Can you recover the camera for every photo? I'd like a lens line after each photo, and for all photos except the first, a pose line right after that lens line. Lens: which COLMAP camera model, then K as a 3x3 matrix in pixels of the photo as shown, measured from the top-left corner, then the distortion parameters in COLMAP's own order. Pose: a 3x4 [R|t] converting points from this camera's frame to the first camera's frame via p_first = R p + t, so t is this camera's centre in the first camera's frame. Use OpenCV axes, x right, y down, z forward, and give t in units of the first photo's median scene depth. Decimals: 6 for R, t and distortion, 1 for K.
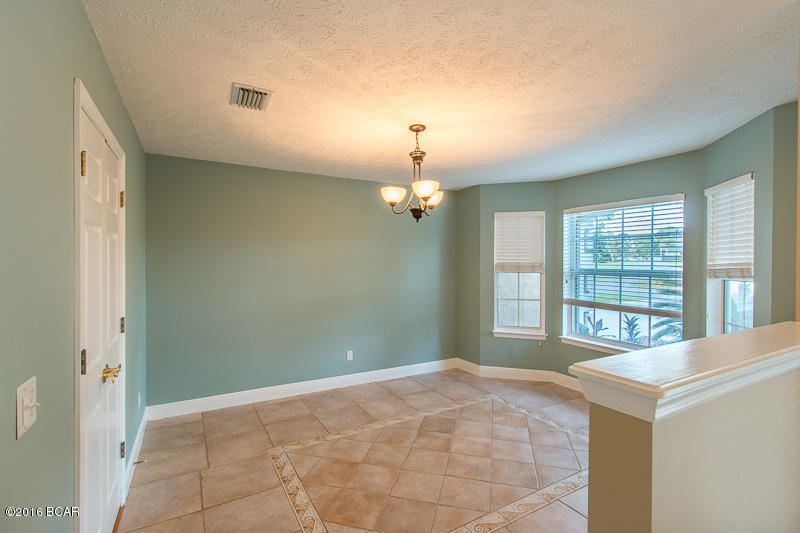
lens RADIAL K [[363.1, 0, 386.9], [0, 363.1, 263.7], [0, 0, 1]] dist [0.002019, 0.000047]
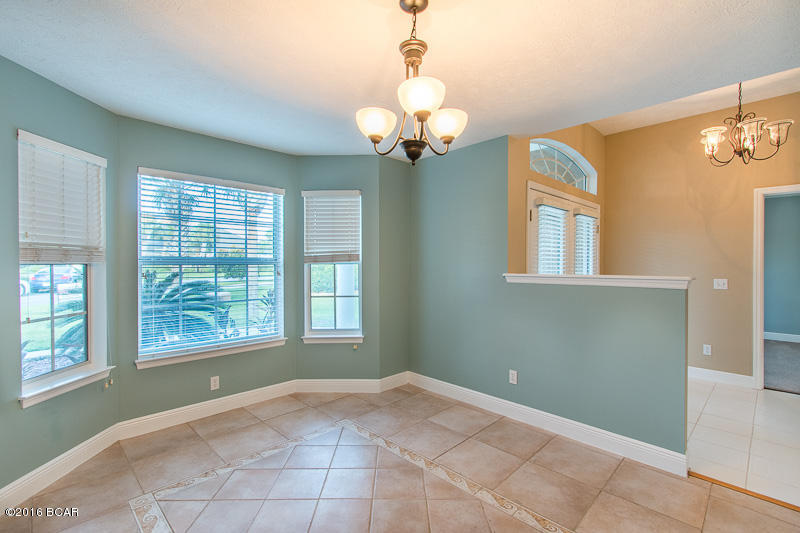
lens RADIAL K [[363.1, 0, 414.8], [0, 363.1, 265.1], [0, 0, 1]] dist [0.004881, 0.000411]
pose [[-0.295358, -0.011609, 0.955316, -0.409923], [0.004819, 0.999895, 0.013640, 0.031401], [-0.955374, 0.008632, -0.295272, 1.009422]]
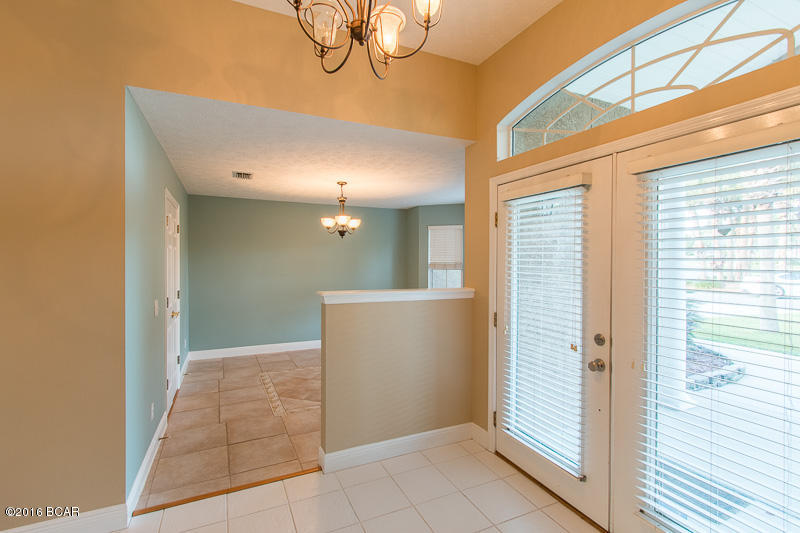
lens RADIAL K [[363.9, 0, 391.1], [0, 363.9, 264.7], [0, 0, 1]] dist [0.001057, 0.000062]
pose [[0.997974, -0.000655, -0.063626, 0.363643], [0.000758, 0.999998, 0.001601, 0.006457], [0.063625, -0.001646, 0.997972, -0.596741]]
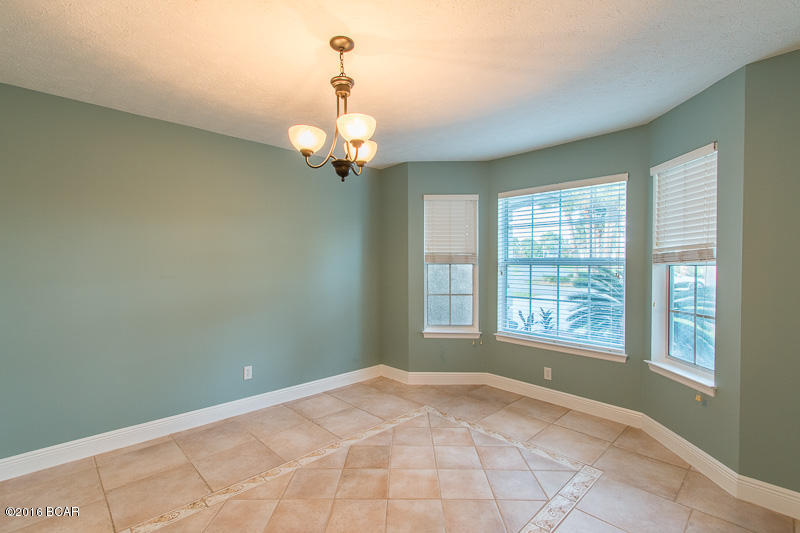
lens RADIAL K [[366.0, 0, 386.8], [0, 366.0, 269.4], [0, 0, 1]] dist [0.003031, 0.000341]
pose [[0.970381, -0.008107, 0.241444, -0.004132], [0.005540, 0.999921, 0.011309, 0.039897], [-0.241516, -0.009636, 0.970349, 0.257131]]
